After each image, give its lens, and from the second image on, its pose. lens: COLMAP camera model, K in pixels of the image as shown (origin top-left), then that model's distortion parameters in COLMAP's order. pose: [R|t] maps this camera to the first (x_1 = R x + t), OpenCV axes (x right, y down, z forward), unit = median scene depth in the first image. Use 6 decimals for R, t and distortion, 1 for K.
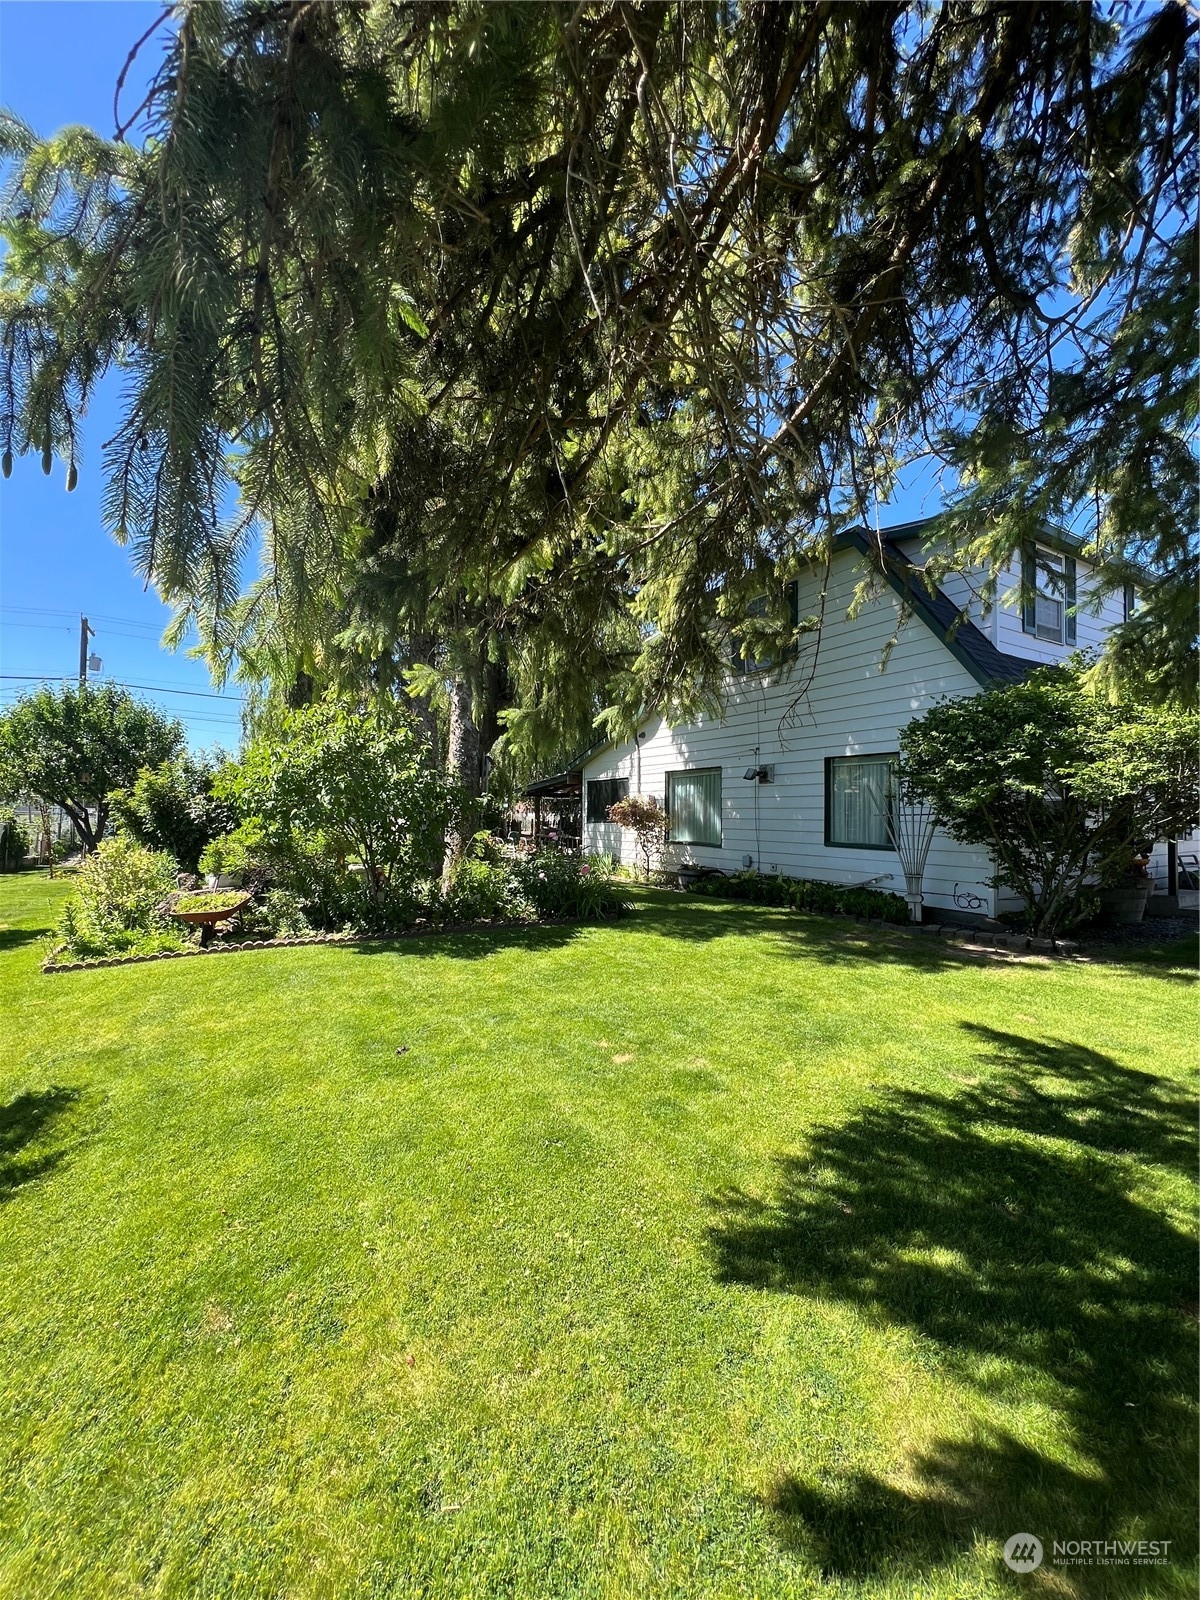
lens RADIAL K [[635.6, 0, 596.5], [0, 635.6, 802.3], [0, 0, 1]] dist [-0.001113, -0.000065]
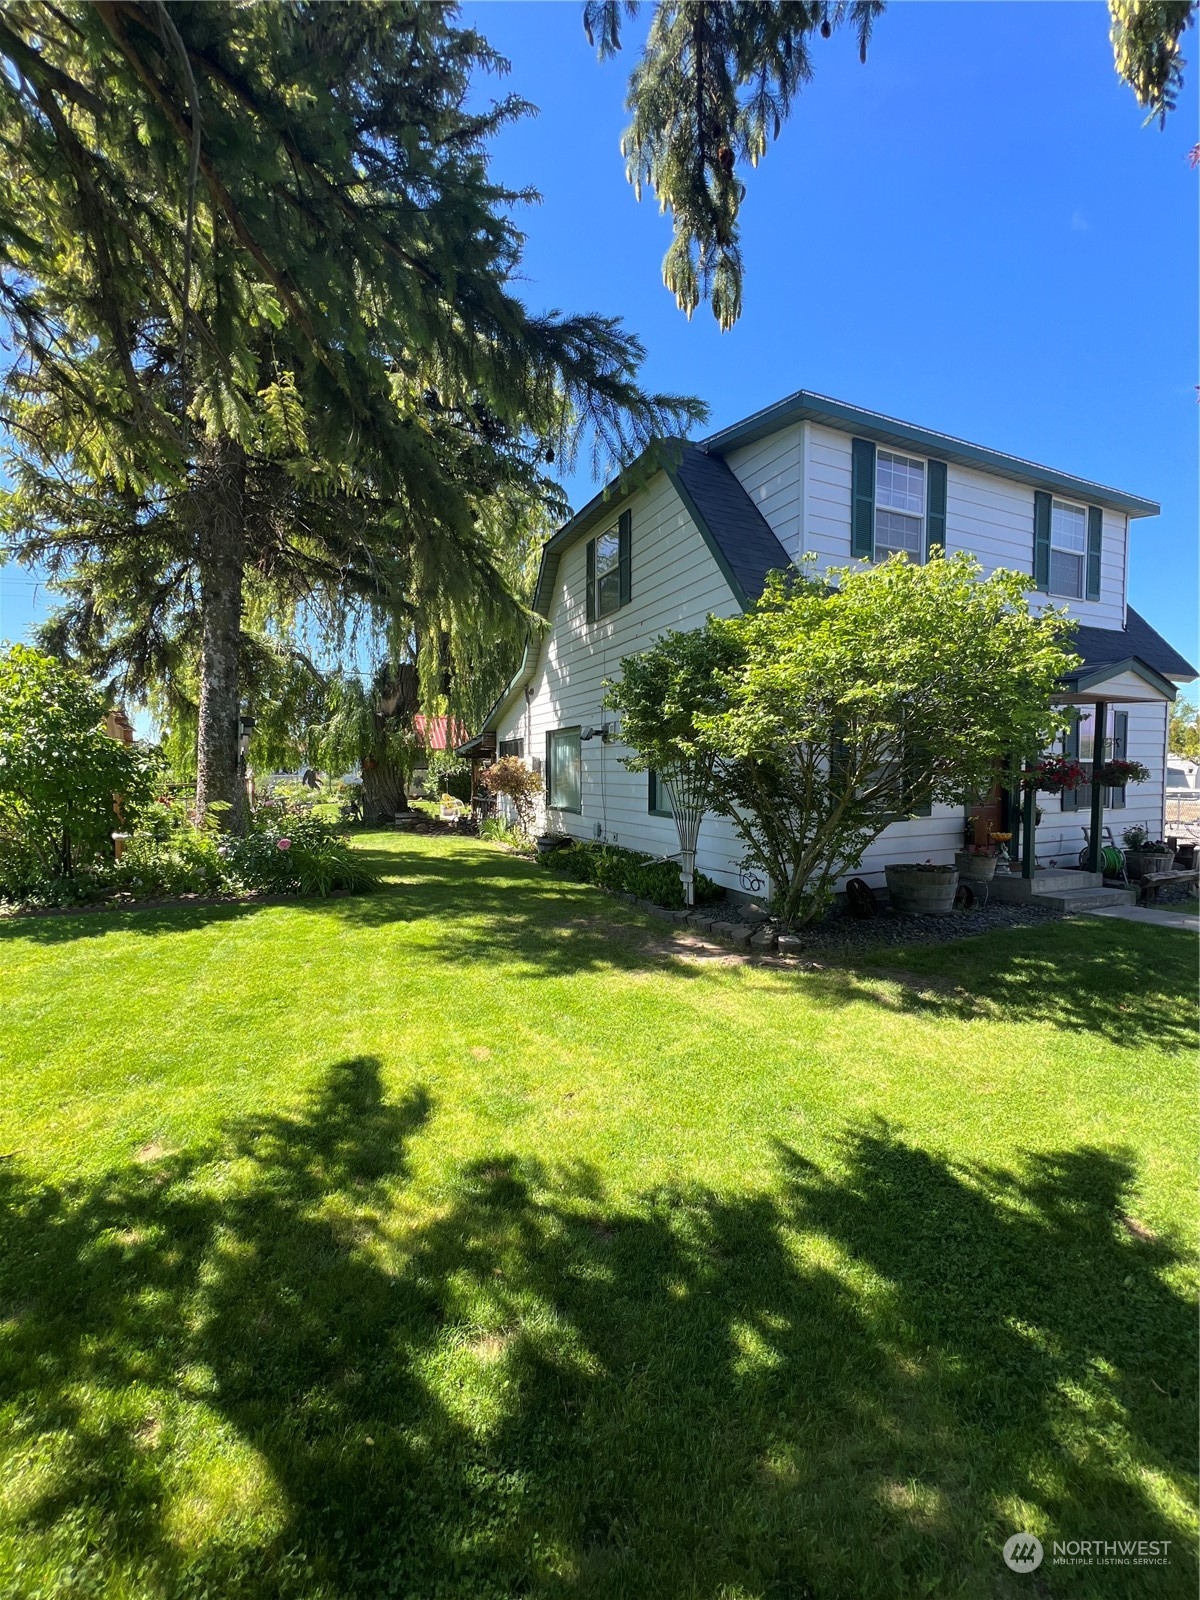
lens RADIAL K [[633.2, 0, 604.9], [0, 633.2, 798.5], [0, 0, 1]] dist [0.001743, 0.000188]
pose [[0.992877, 0.000220, -0.119144, 0.587494], [0.006714, 0.998306, 0.057797, -0.006900], [0.118955, -0.058186, 0.991193, 0.176919]]
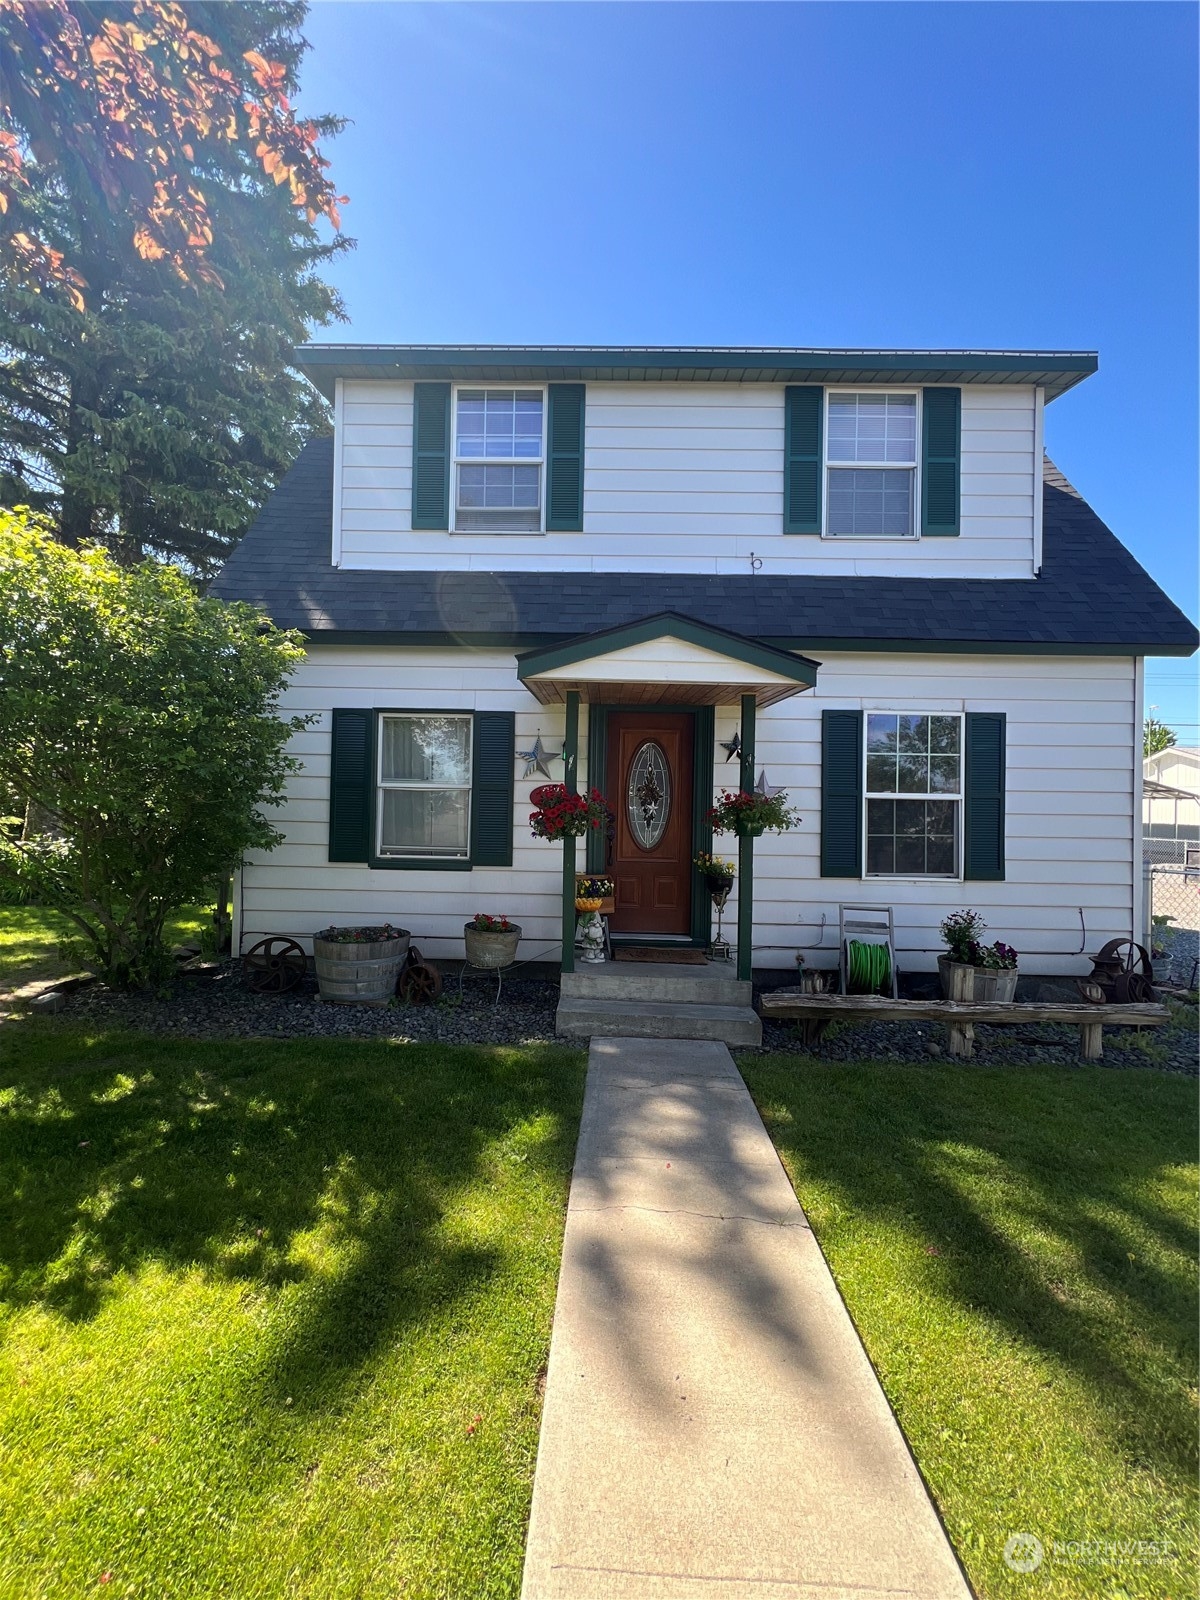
lens RADIAL K [[633.2, 0, 604.9], [0, 633.2, 798.5], [0, 0, 1]] dist [0.001743, 0.000188]
pose [[0.844617, 0.004630, -0.535350, 0.961604], [-0.011168, 0.999897, -0.008971, -0.000853], [0.535254, 0.013555, 0.844582, 0.401142]]
